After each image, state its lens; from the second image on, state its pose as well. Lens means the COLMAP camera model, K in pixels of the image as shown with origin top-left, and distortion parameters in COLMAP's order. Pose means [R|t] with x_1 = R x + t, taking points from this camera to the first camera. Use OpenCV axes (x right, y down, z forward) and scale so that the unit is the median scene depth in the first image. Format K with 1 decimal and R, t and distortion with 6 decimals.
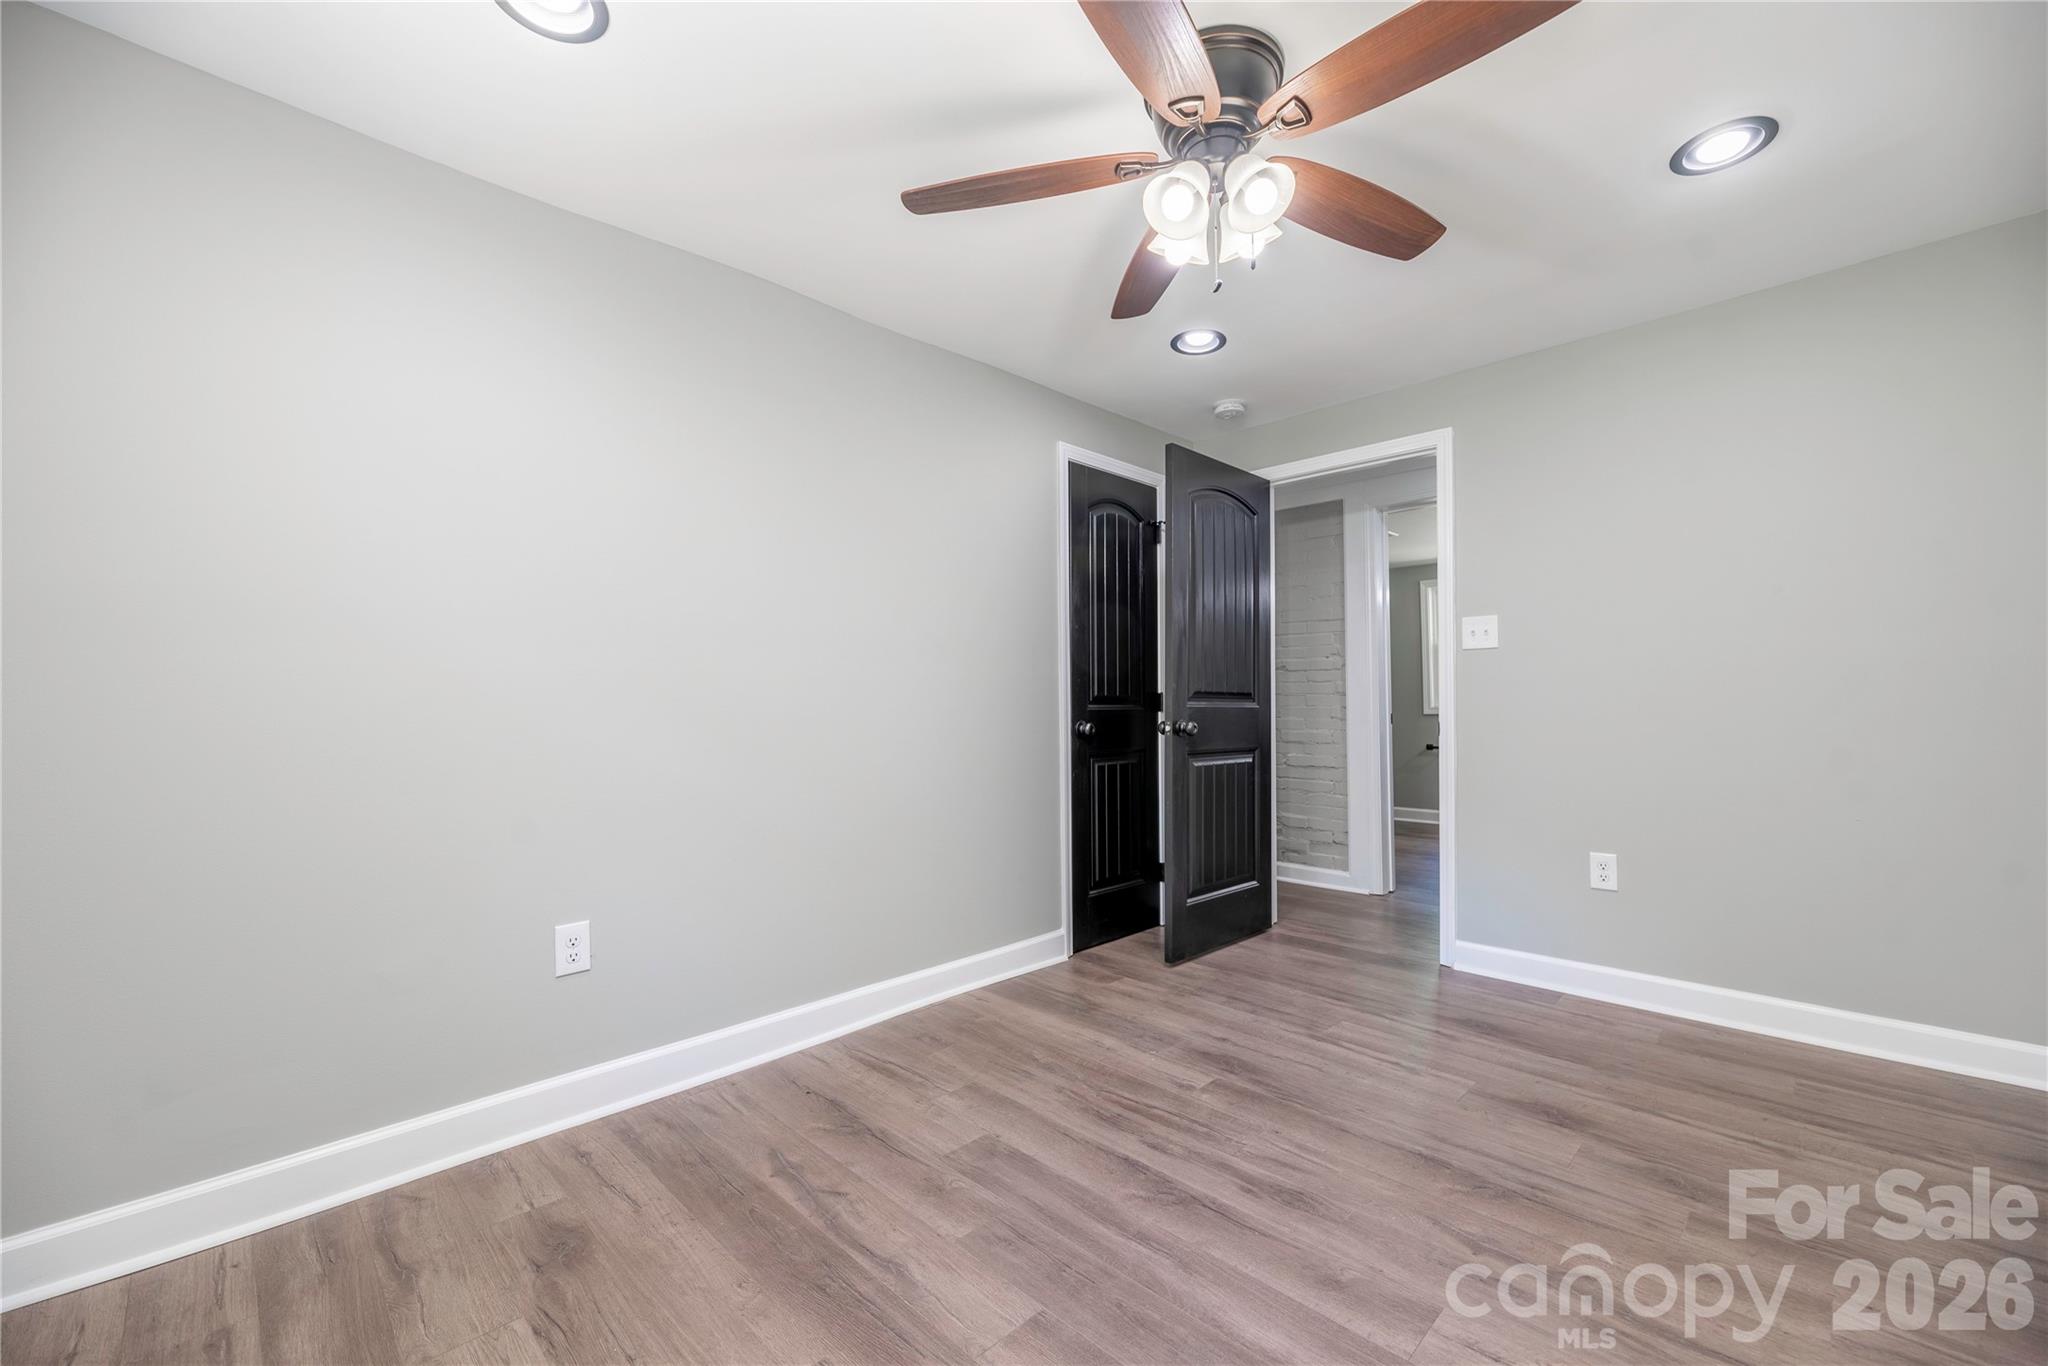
lens RADIAL K [[833.8, 0, 1029.7], [0, 833.8, 683.7], [0, 0, 1]] dist [-0.001028, -0.000062]
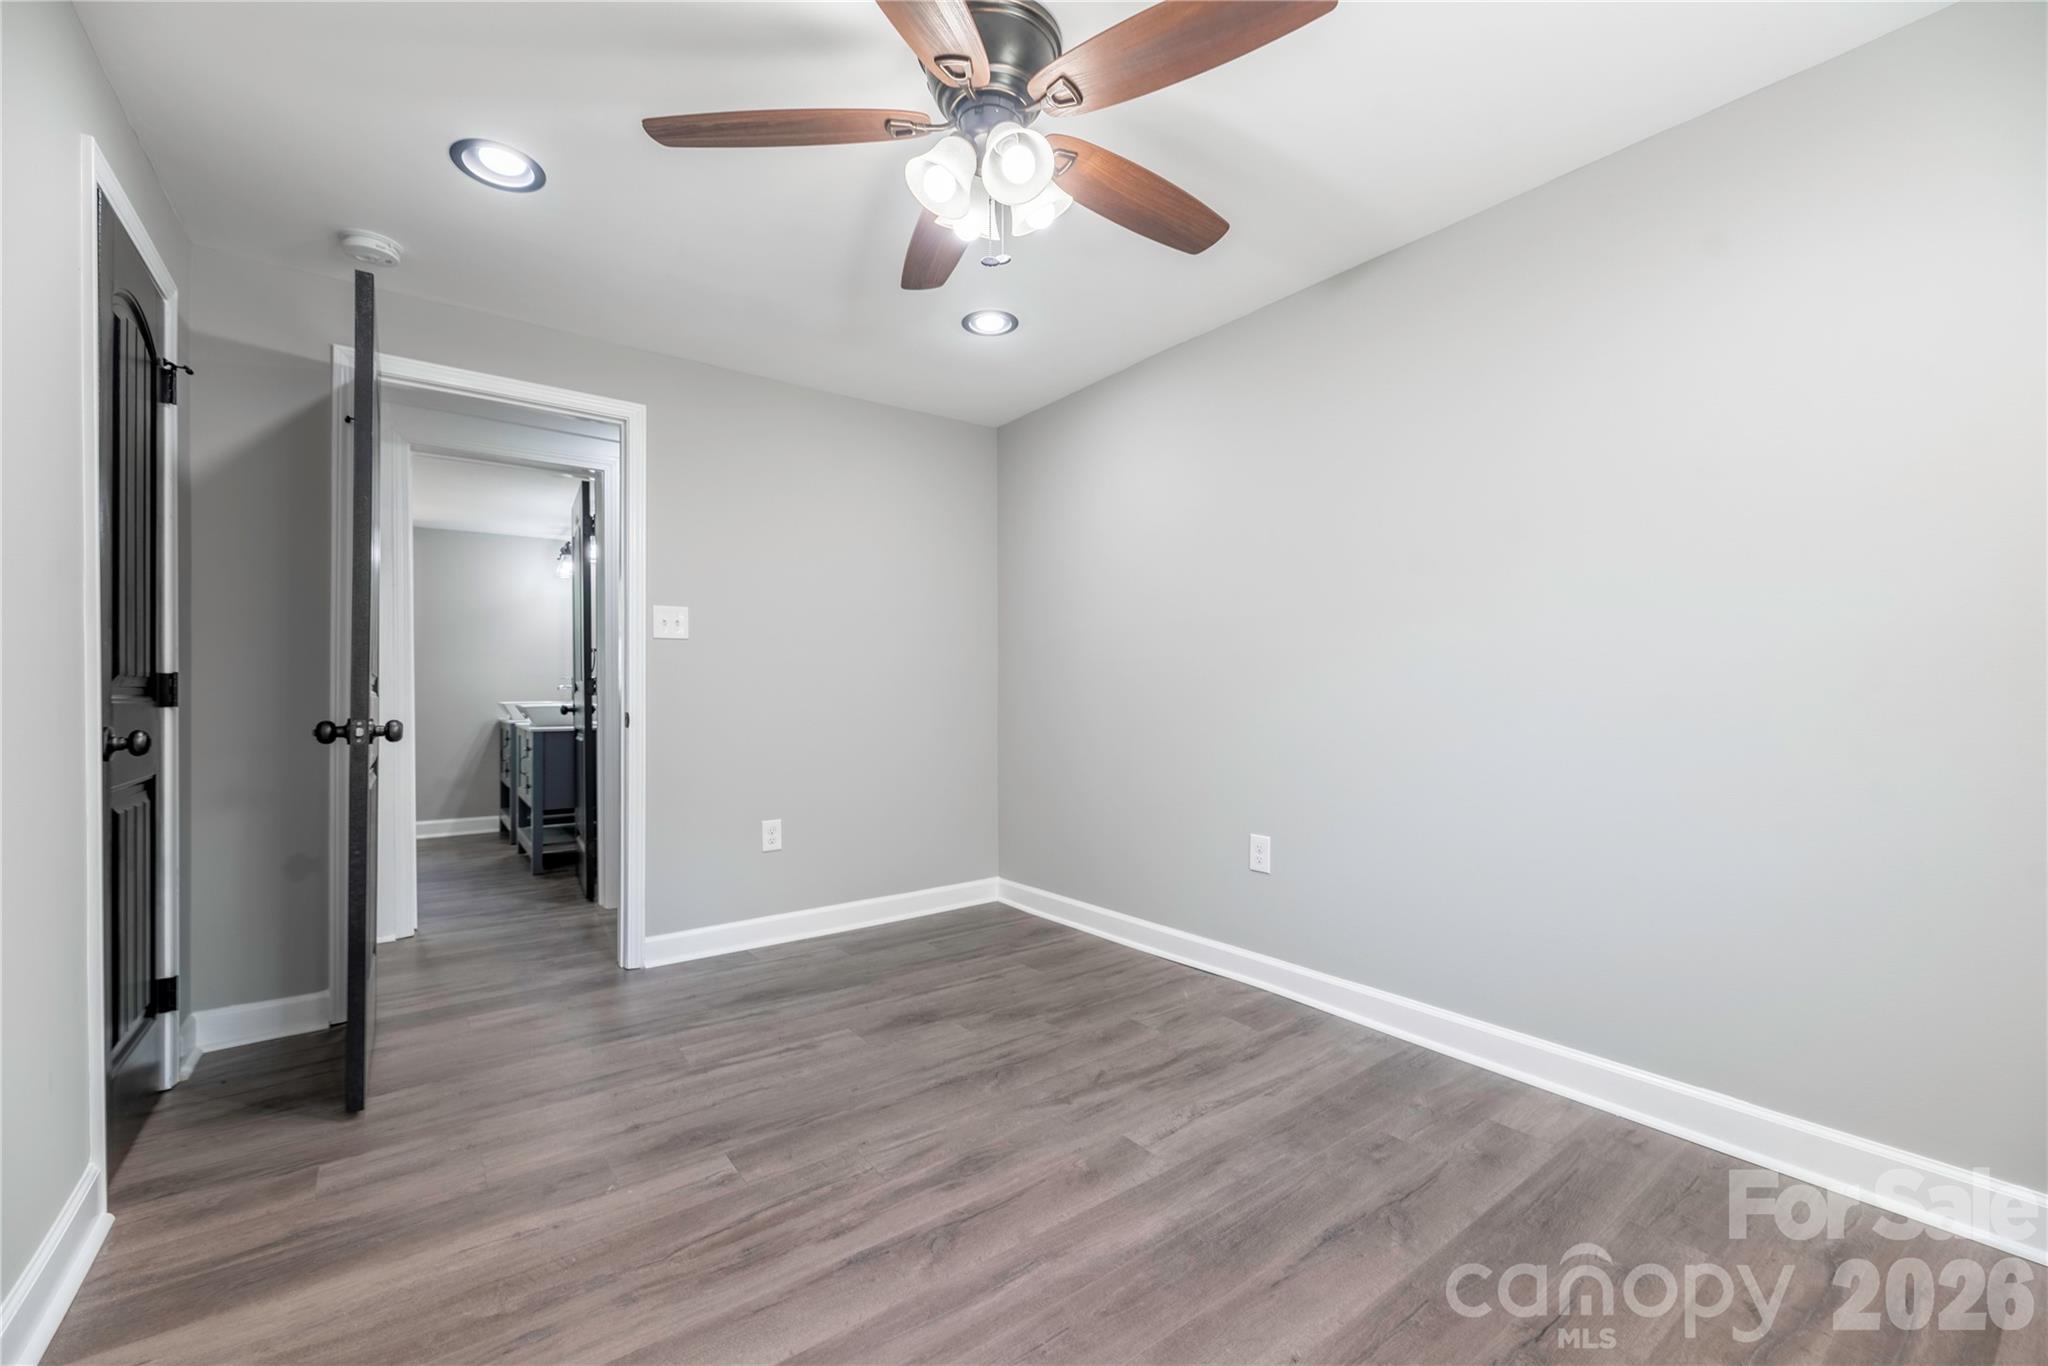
lens RADIAL K [[833.8, 0, 1022.3], [0, 833.8, 697.8], [0, 0, 1]] dist [-0.001028, -0.000062]
pose [[0.137372, -0.004499, 0.990509, -0.549017], [-0.020772, 0.999757, 0.007422, 0.017886], [-0.990302, -0.021594, 0.137245, 0.625114]]
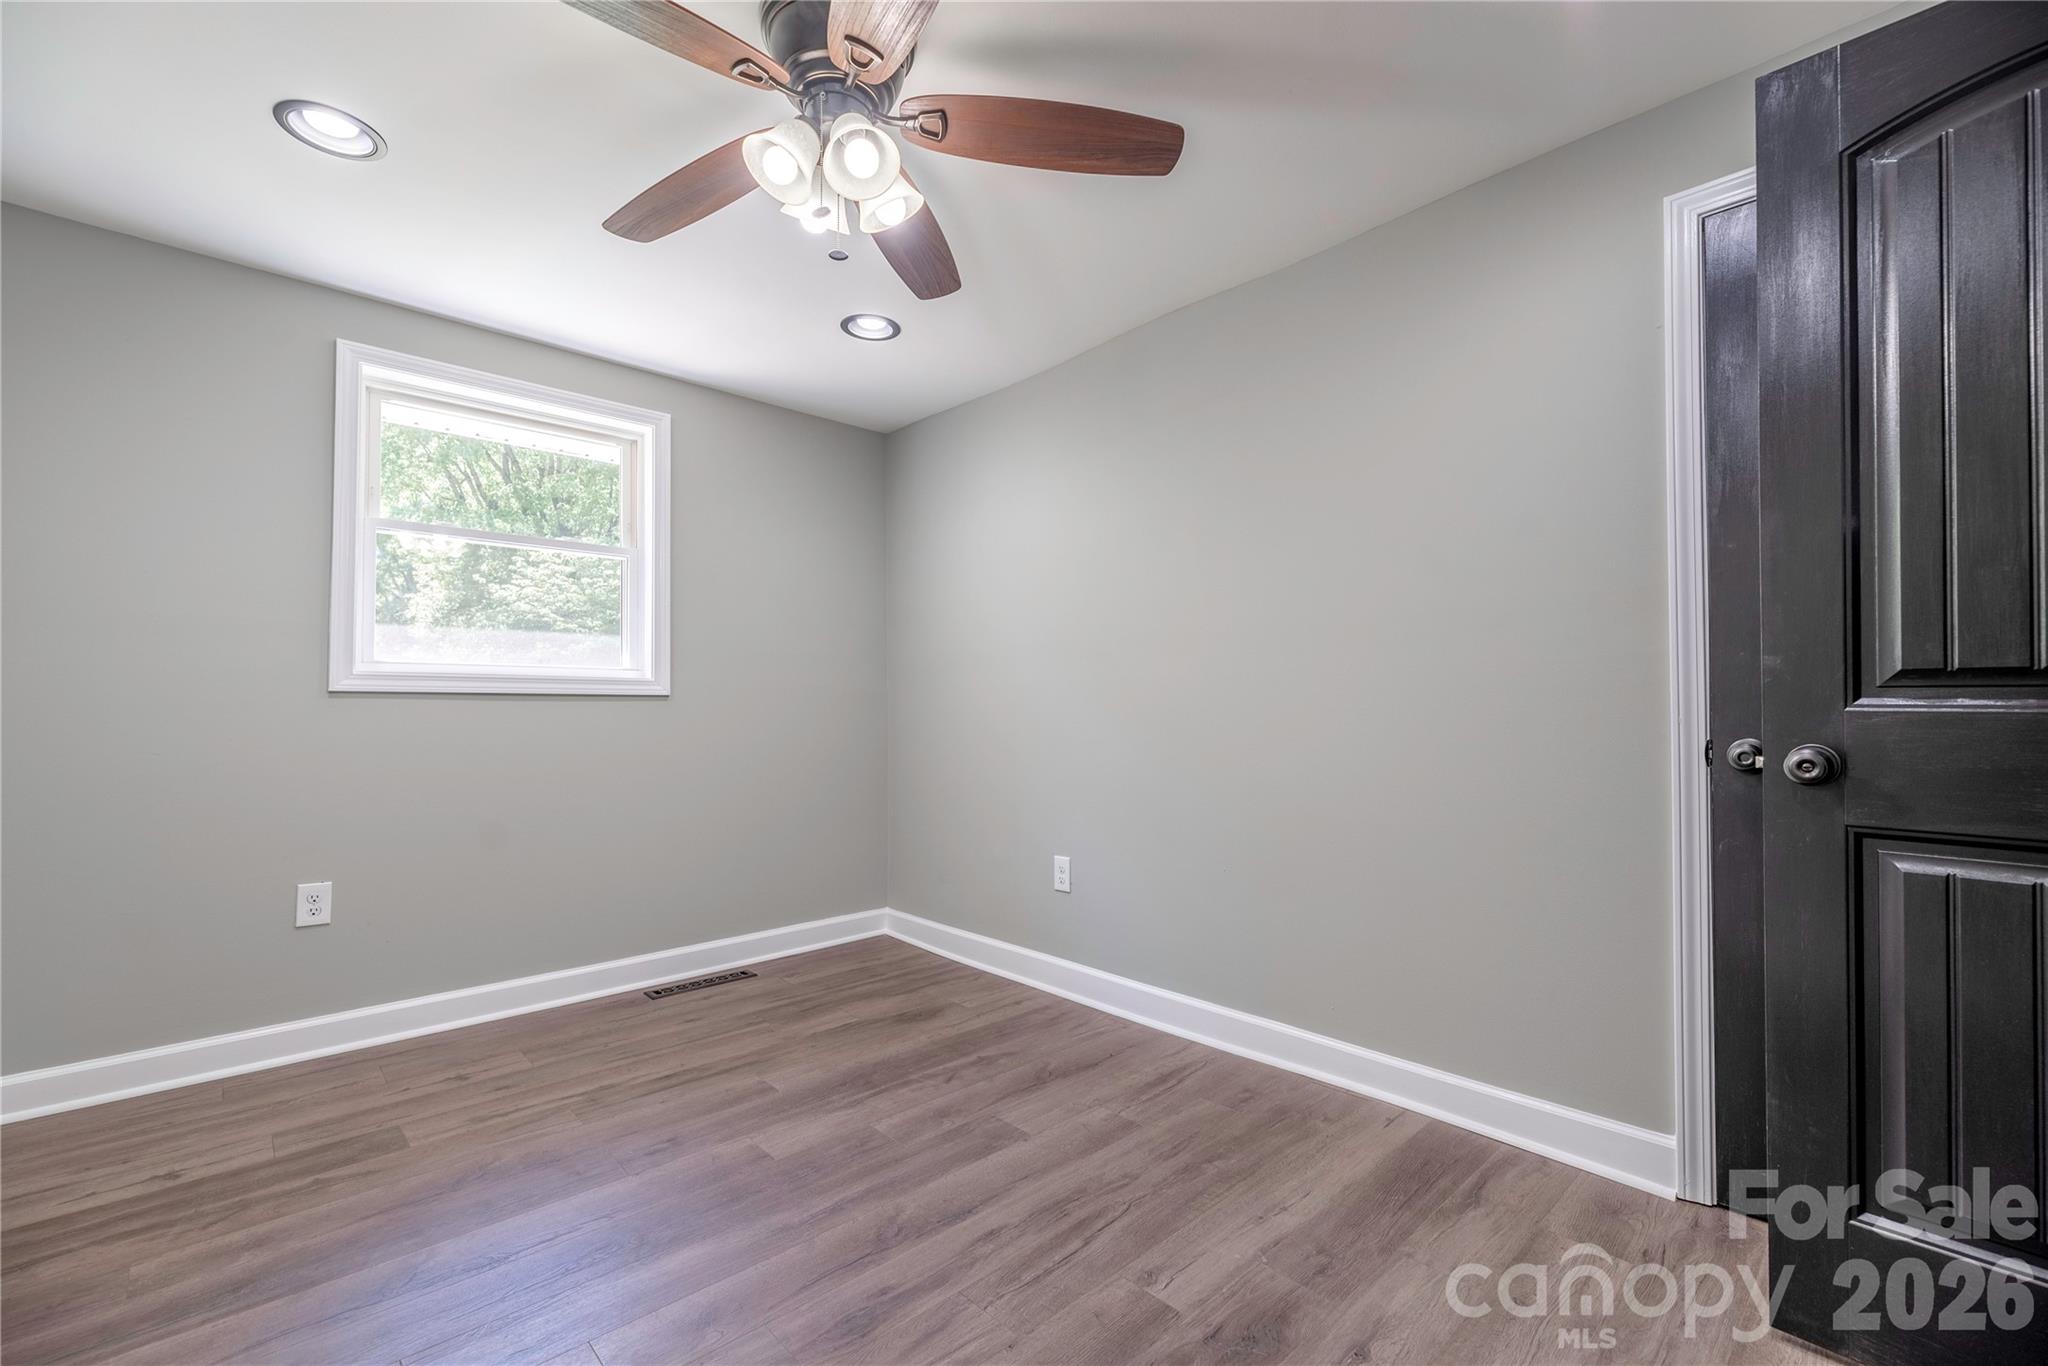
lens RADIAL K [[833.8, 0, 1027.0], [0, 833.8, 687.3], [0, 0, 1]] dist [-0.001028, -0.000062]
pose [[-0.017261, -0.016809, -0.999710, 0.876093], [0.025658, 0.999522, -0.017249, 0.011987], [0.999522, -0.025948, -0.016821, 0.924728]]
